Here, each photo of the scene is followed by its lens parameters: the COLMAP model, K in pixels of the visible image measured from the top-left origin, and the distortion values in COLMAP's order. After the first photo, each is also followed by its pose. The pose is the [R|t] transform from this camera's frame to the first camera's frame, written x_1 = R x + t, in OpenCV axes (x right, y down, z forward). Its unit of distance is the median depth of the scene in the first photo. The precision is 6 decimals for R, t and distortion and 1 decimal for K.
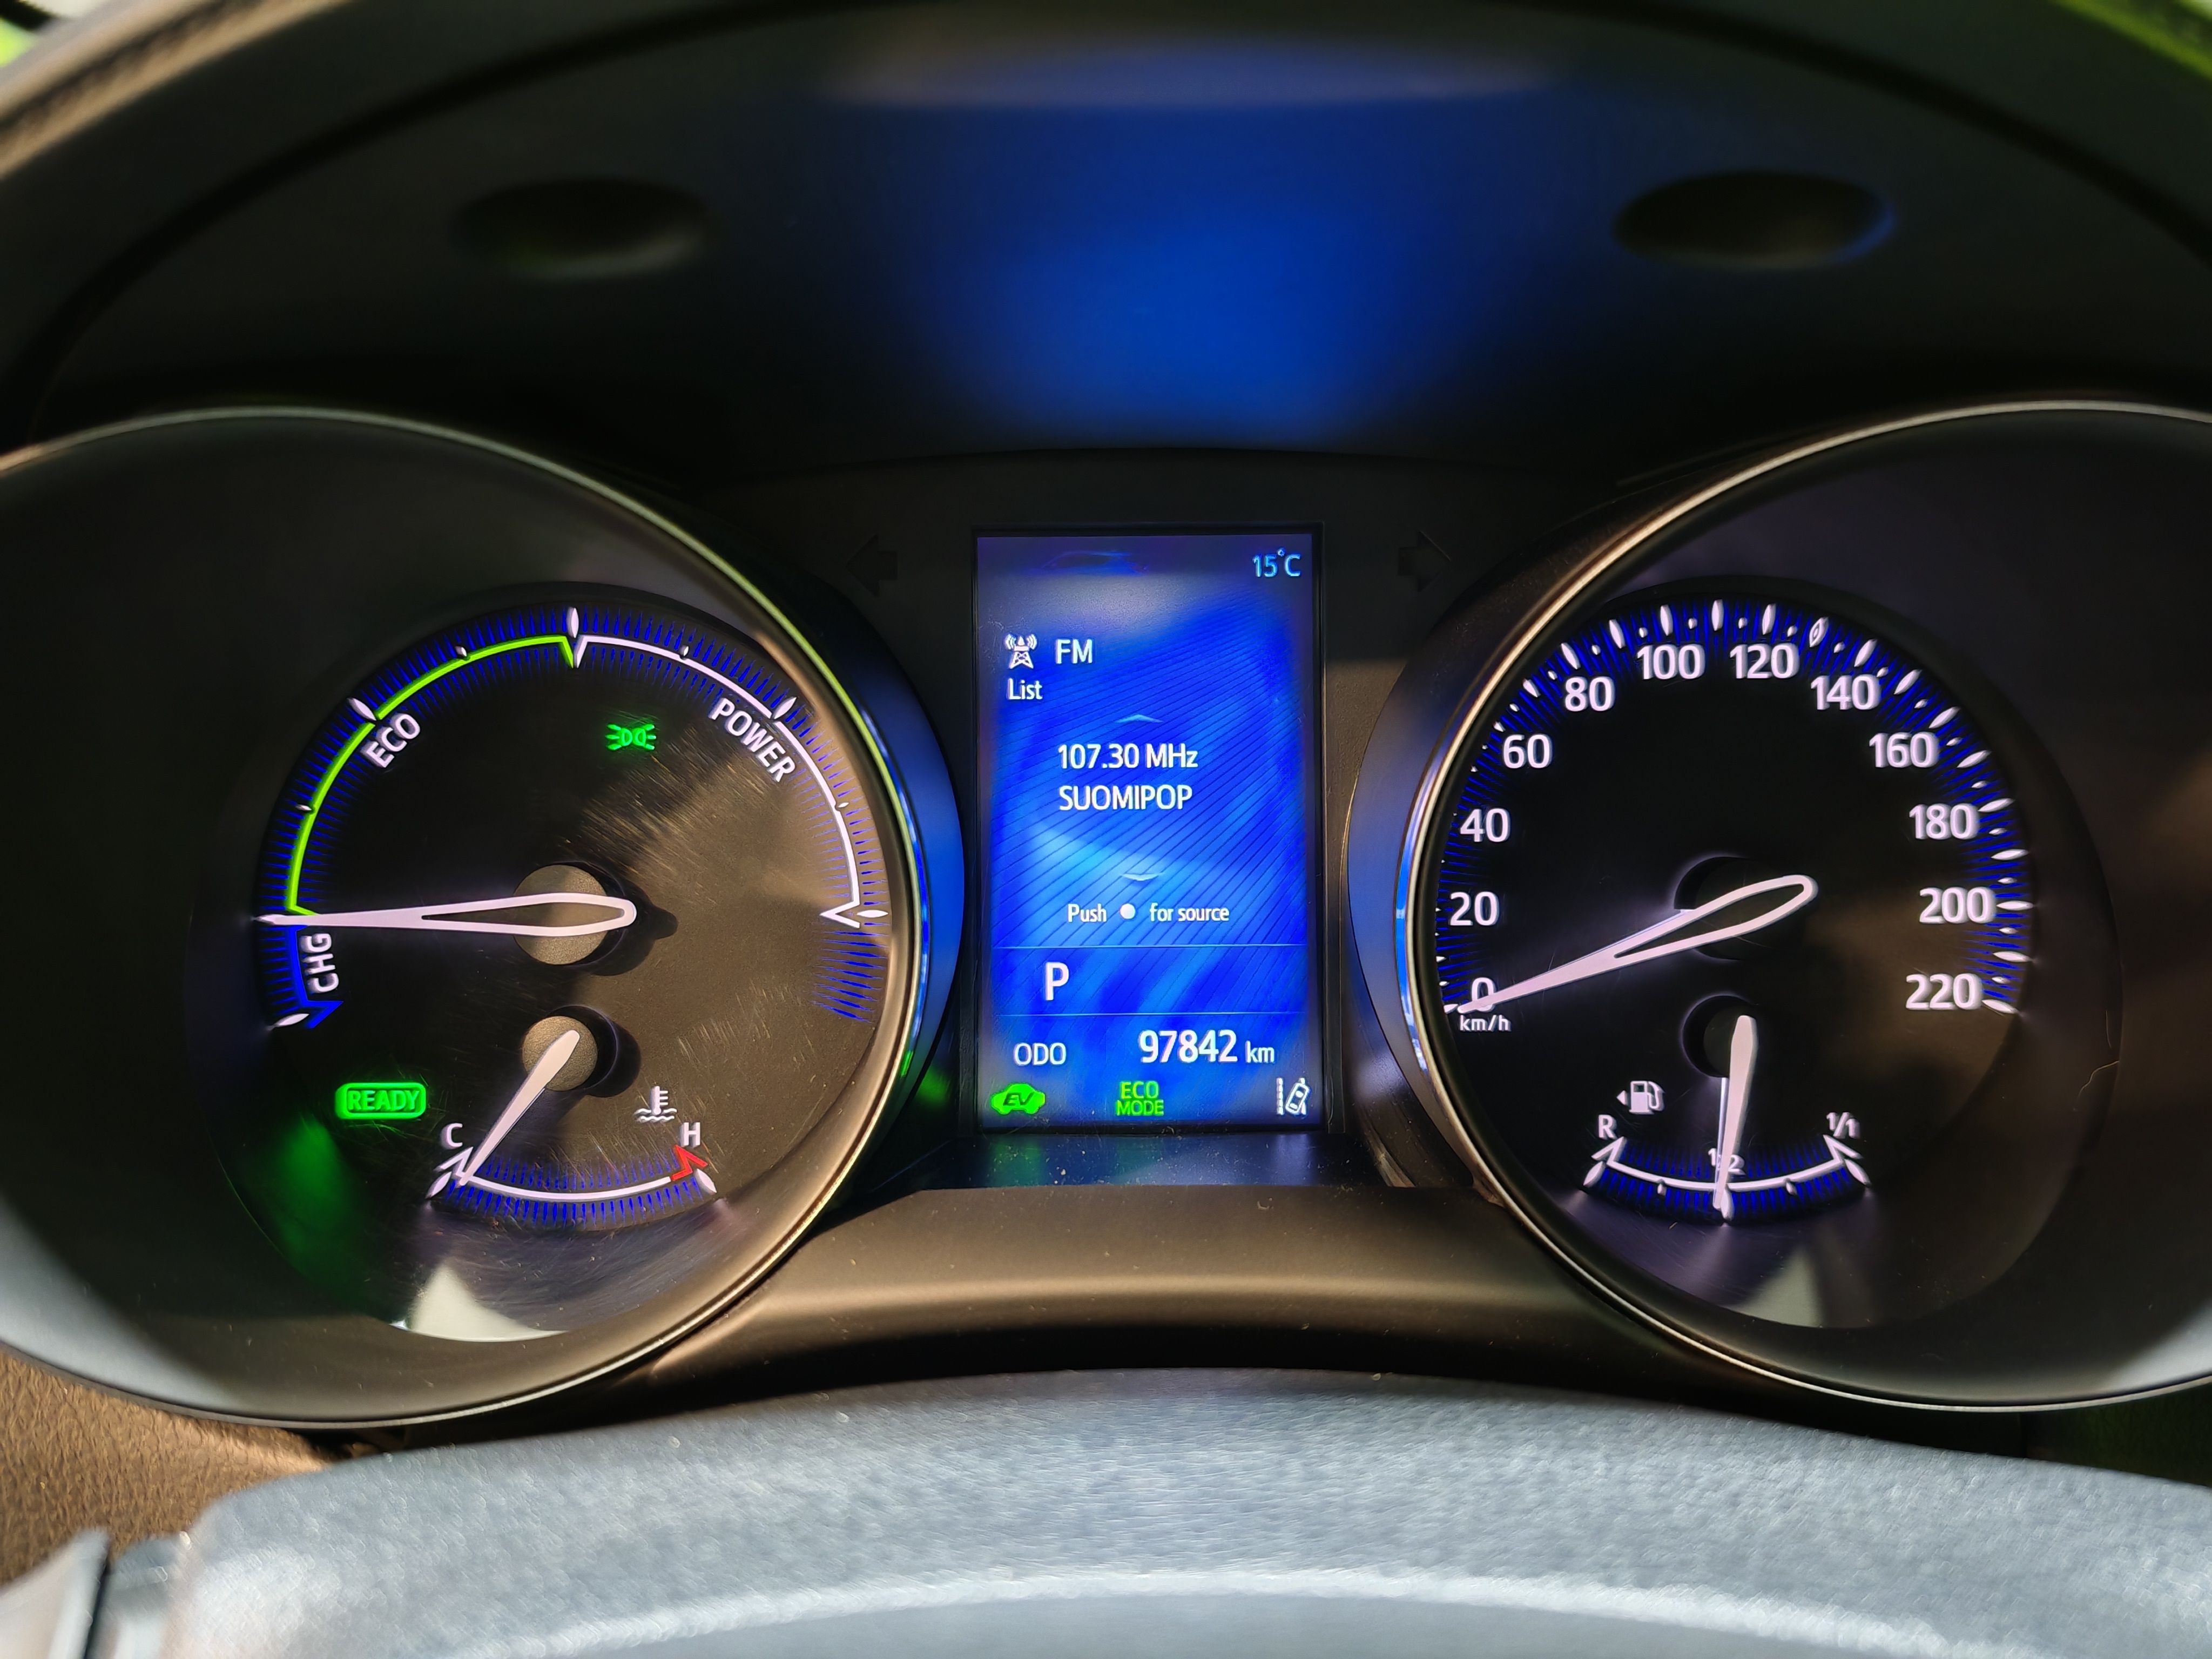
lens RADIAL K [[1788.2, 0, 1106.0], [0, 1788.2, 829.5], [0, 0, 1]] dist [0.080651, -0.132317]
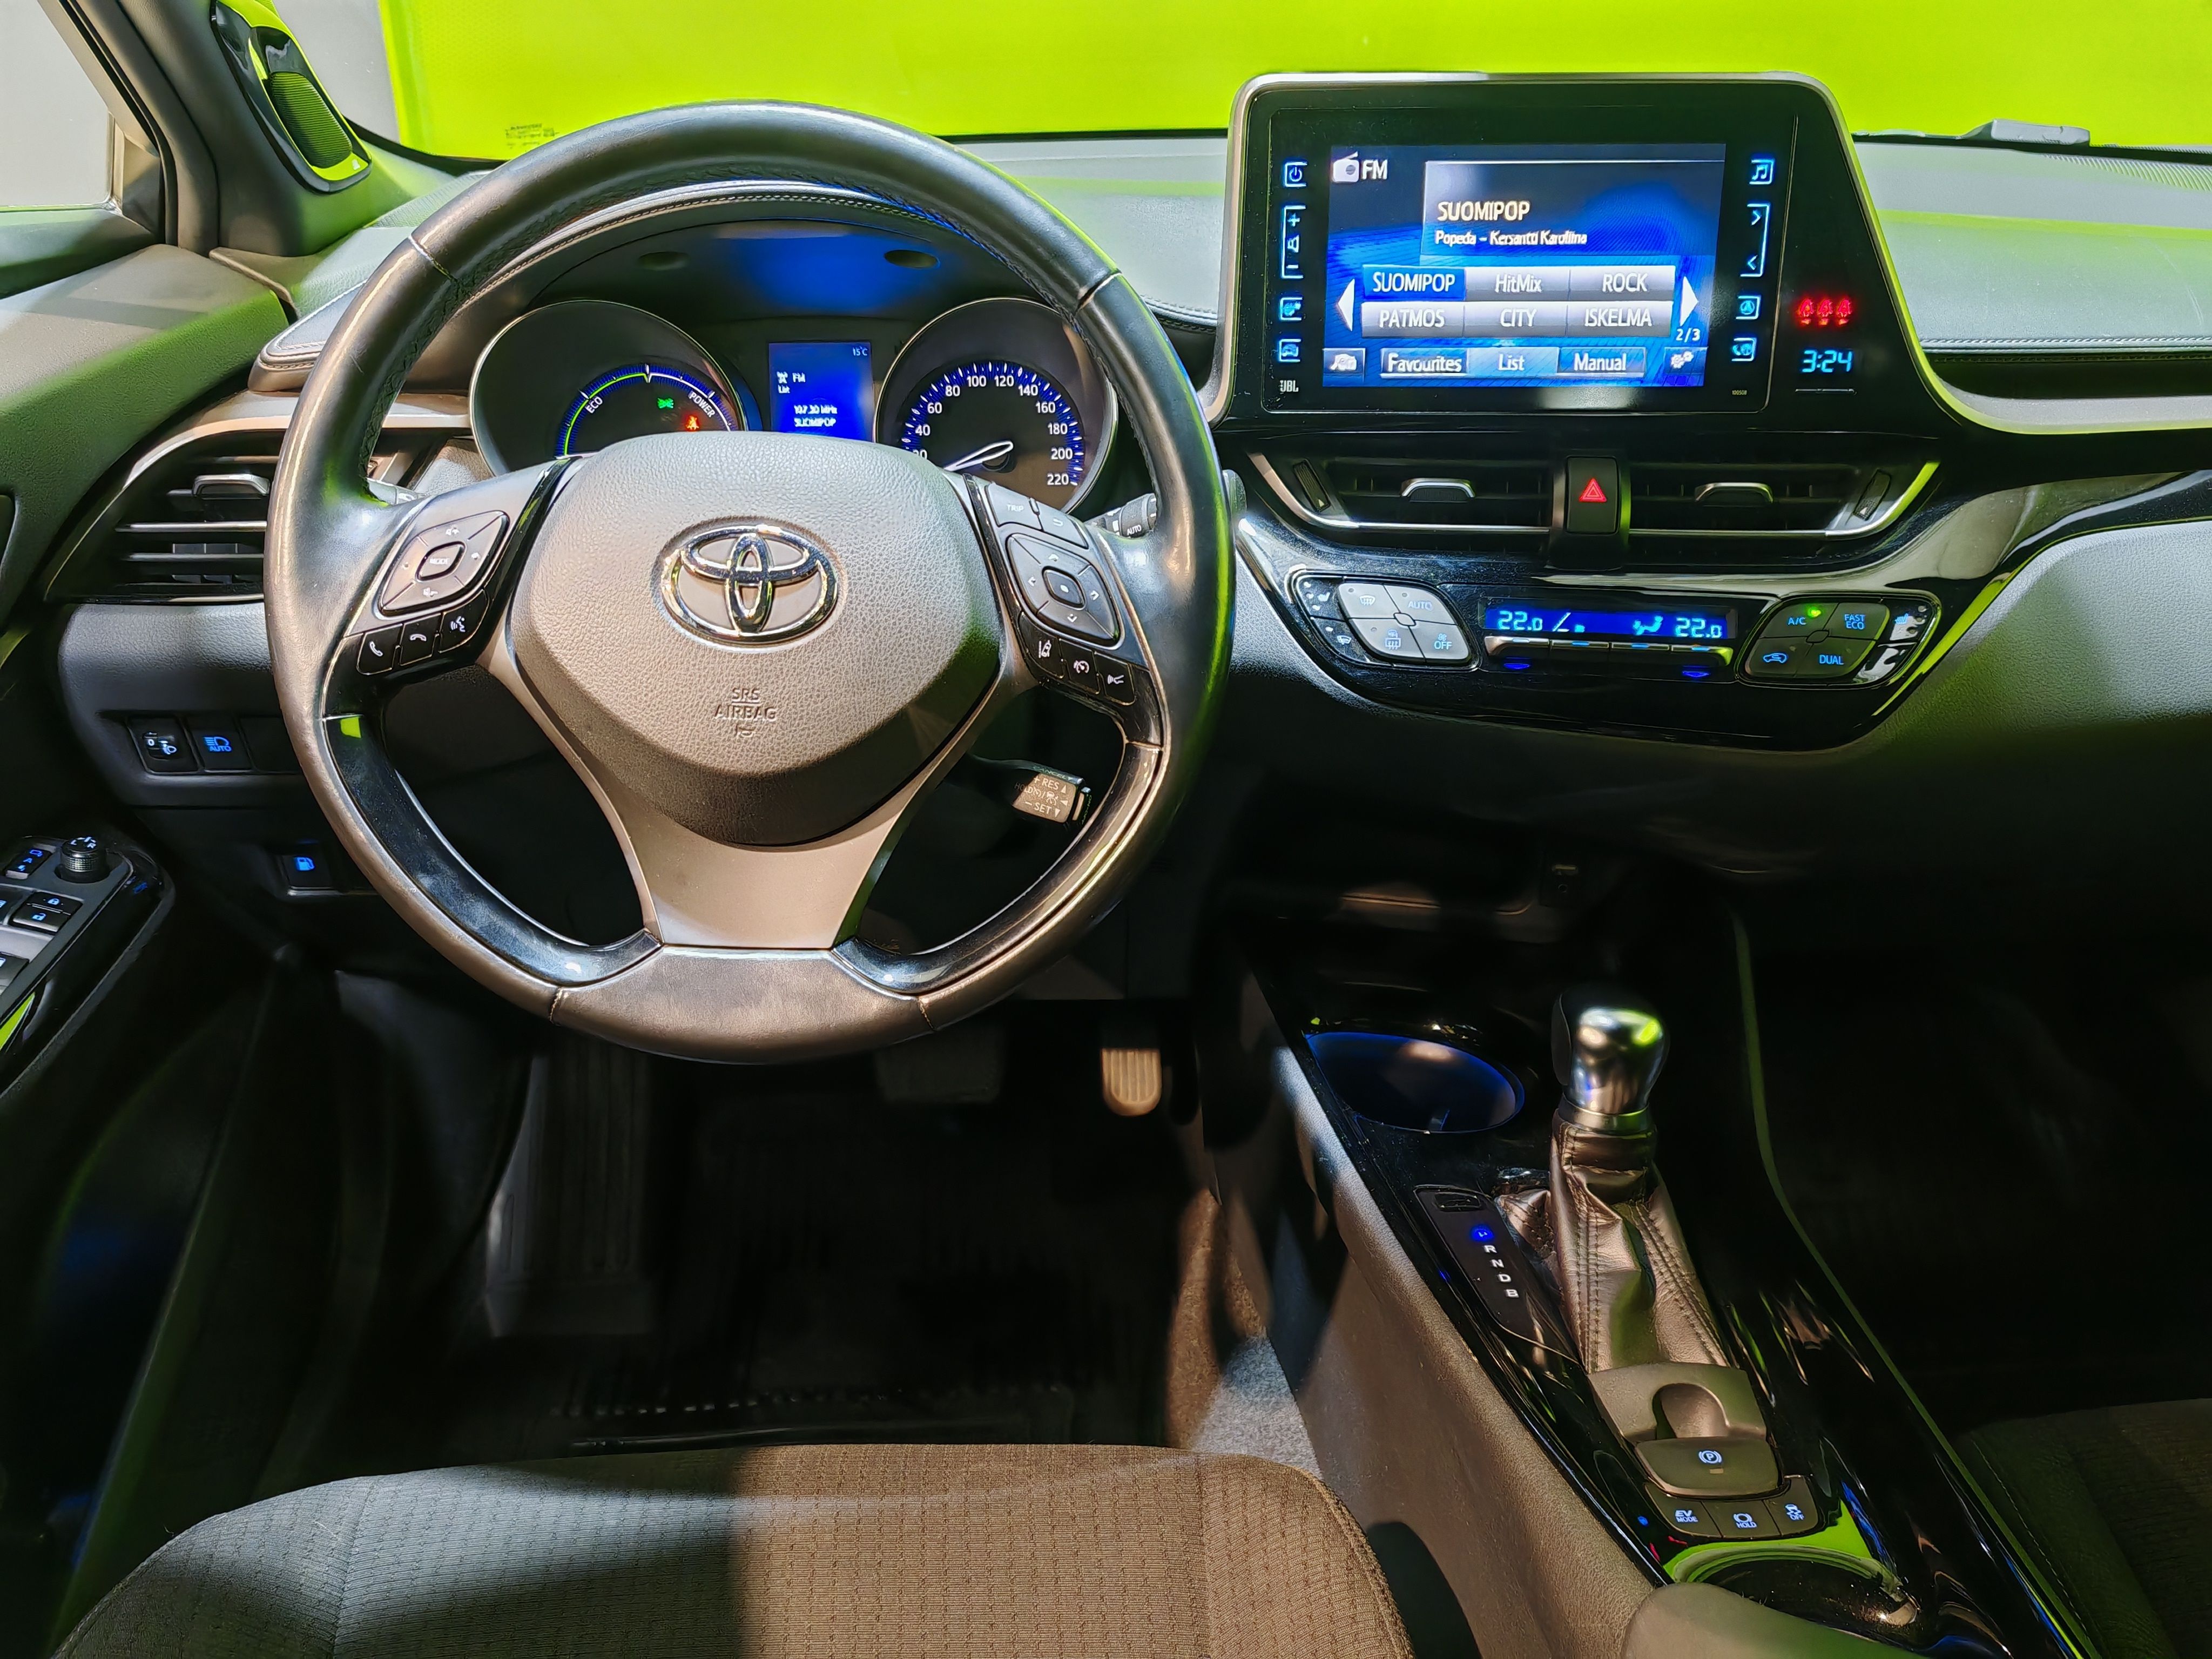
lens RADIAL K [[1788.2, 0, 1106.0], [0, 1788.2, 829.5], [0, 0, 1]] dist [0.080651, -0.132317]
pose [[0.999287, -0.014478, 0.034861, 0.425912], [0.013207, 0.999249, 0.036422, 0.627349], [-0.035362, -0.035935, 0.998728, -2.401456]]
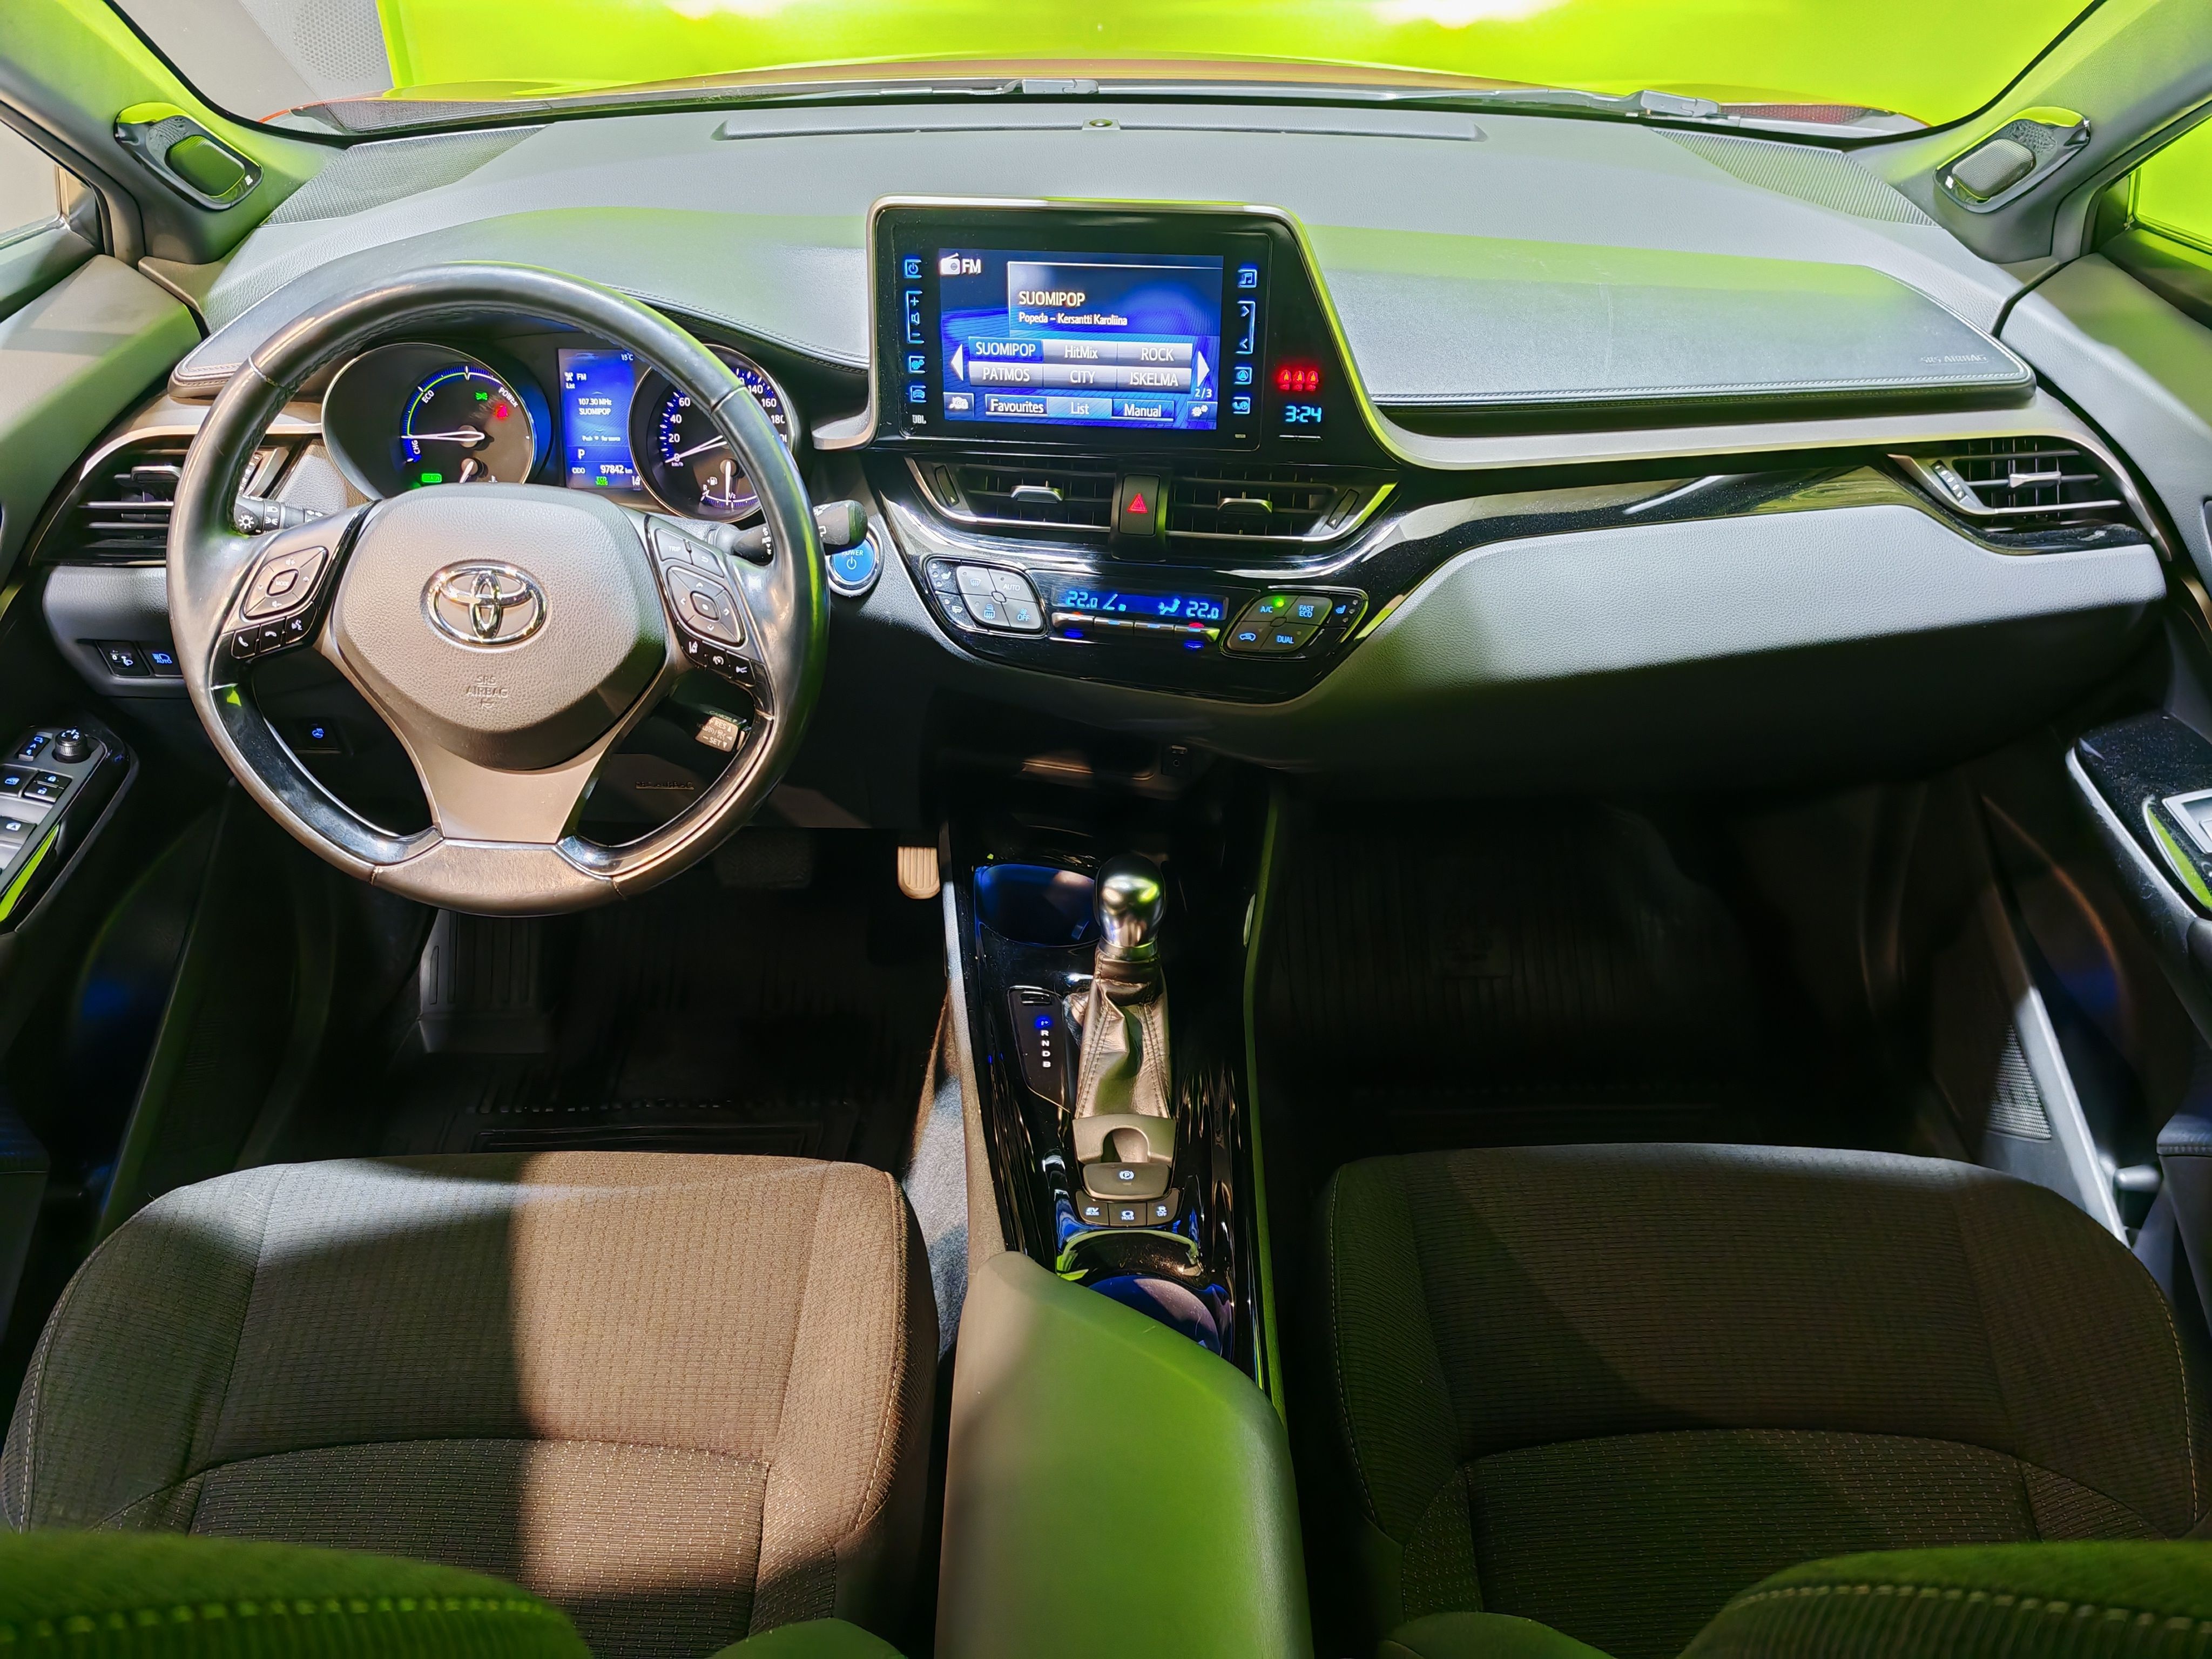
lens RADIAL K [[1788.2, 0, 1106.0], [0, 1788.2, 829.5], [0, 0, 1]] dist [0.080651, -0.132317]
pose [[0.999952, 0.004082, 0.008951, 1.242574], [-0.005826, 0.978848, 0.204508, 0.074762], [-0.007927, -0.204550, 0.978824, -3.596943]]
